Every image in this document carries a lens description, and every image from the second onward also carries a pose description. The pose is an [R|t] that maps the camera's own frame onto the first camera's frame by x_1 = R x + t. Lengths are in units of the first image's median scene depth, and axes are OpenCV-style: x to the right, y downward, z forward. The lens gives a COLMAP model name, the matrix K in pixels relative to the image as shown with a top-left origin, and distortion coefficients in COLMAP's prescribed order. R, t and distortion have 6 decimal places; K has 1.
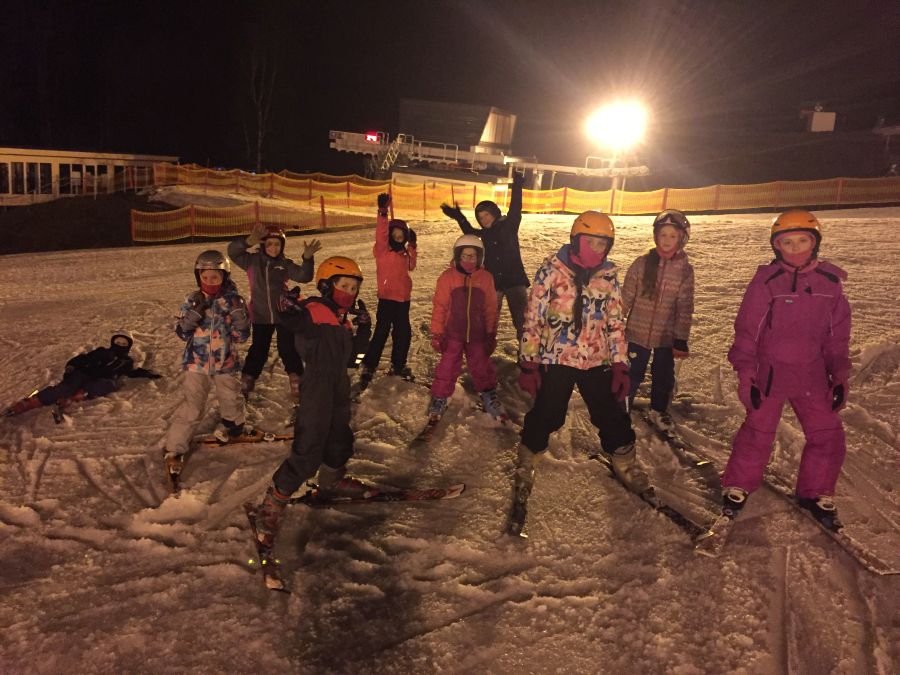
lens RADIAL K [[769.4, 0, 450.0], [0, 769.4, 337.5], [0, 0, 1]] dist [0.028544, -0.008894]
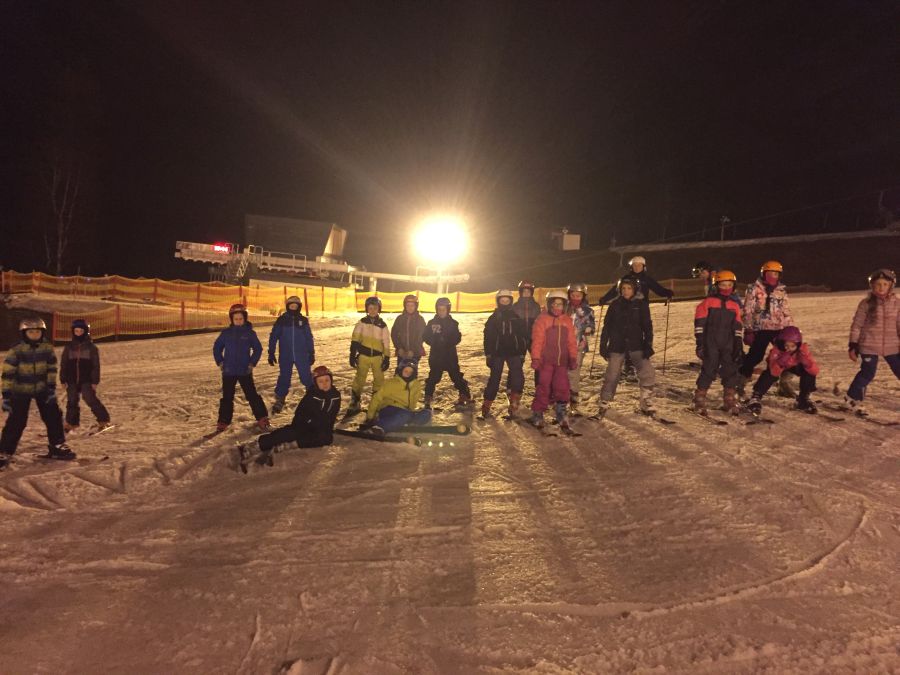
lens RADIAL K [[769.4, 0, 450.0], [0, 769.4, 337.5], [0, 0, 1]] dist [0.028544, -0.008894]
pose [[0.948633, -0.027403, 0.315191, -0.141376], [0.073507, 0.988070, -0.135332, 0.029502], [-0.307722, 0.151549, 0.939330, -0.077258]]
